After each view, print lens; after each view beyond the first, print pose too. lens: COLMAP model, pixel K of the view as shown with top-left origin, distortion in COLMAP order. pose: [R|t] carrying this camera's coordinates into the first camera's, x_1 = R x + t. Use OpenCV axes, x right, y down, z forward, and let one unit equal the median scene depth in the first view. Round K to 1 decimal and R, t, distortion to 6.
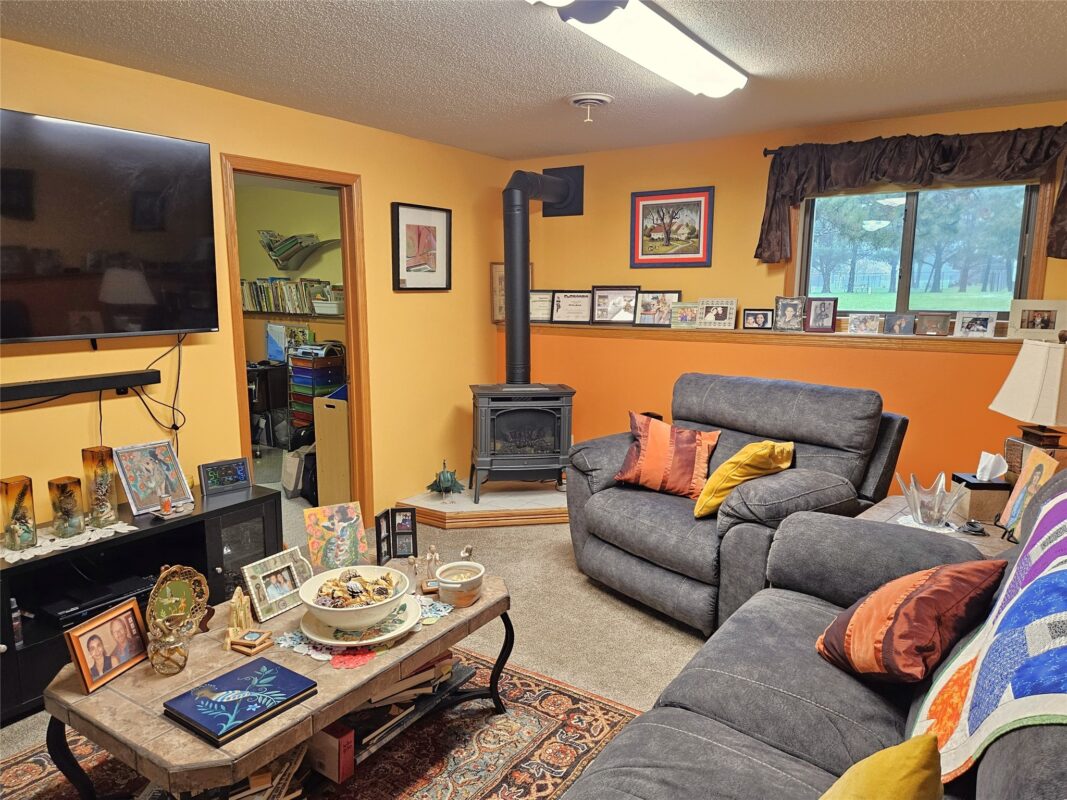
lens RADIAL K [[724.4, 0, 528.4], [0, 724.4, 410.9], [0, 0, 1]] dist [0.078474, -0.065599]
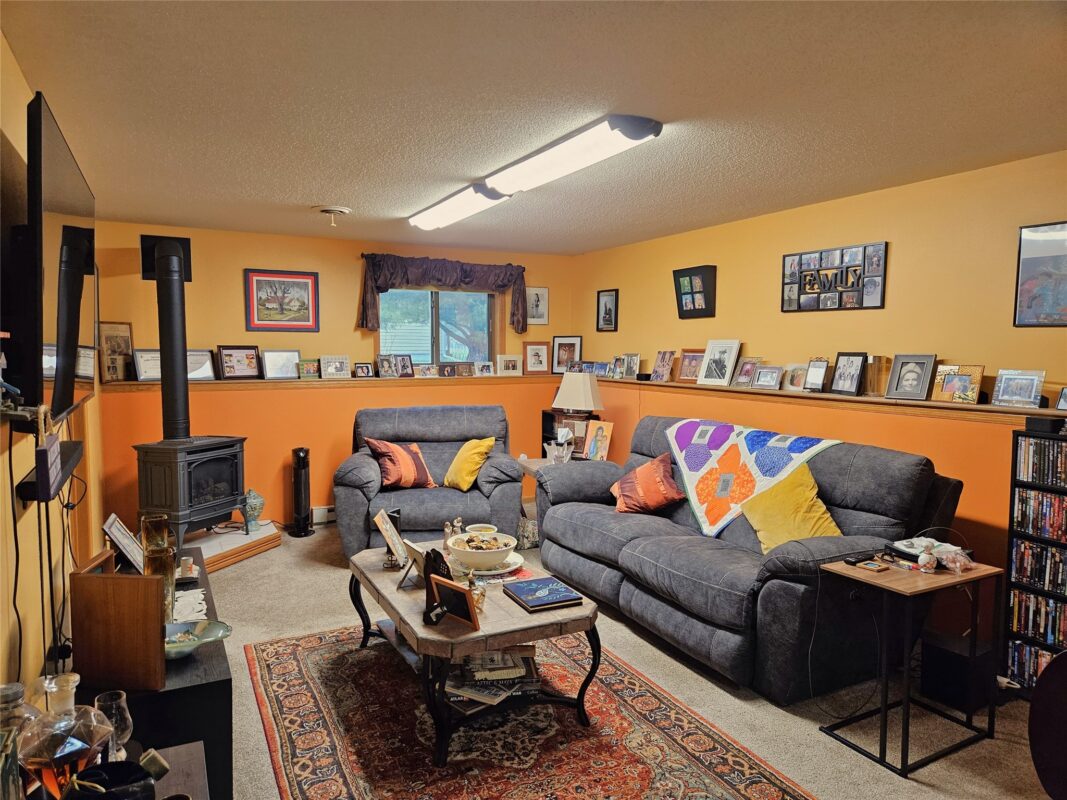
lens RADIAL K [[724.4, 0, 526.6], [0, 724.4, 395.8], [0, 0, 1]] dist [0.078474, -0.065599]
pose [[0.497796, -0.061210, 0.865132, -0.723351], [0.147840, 0.988896, -0.015100, -0.010103], [-0.854601, 0.135417, 0.501317, 0.044108]]
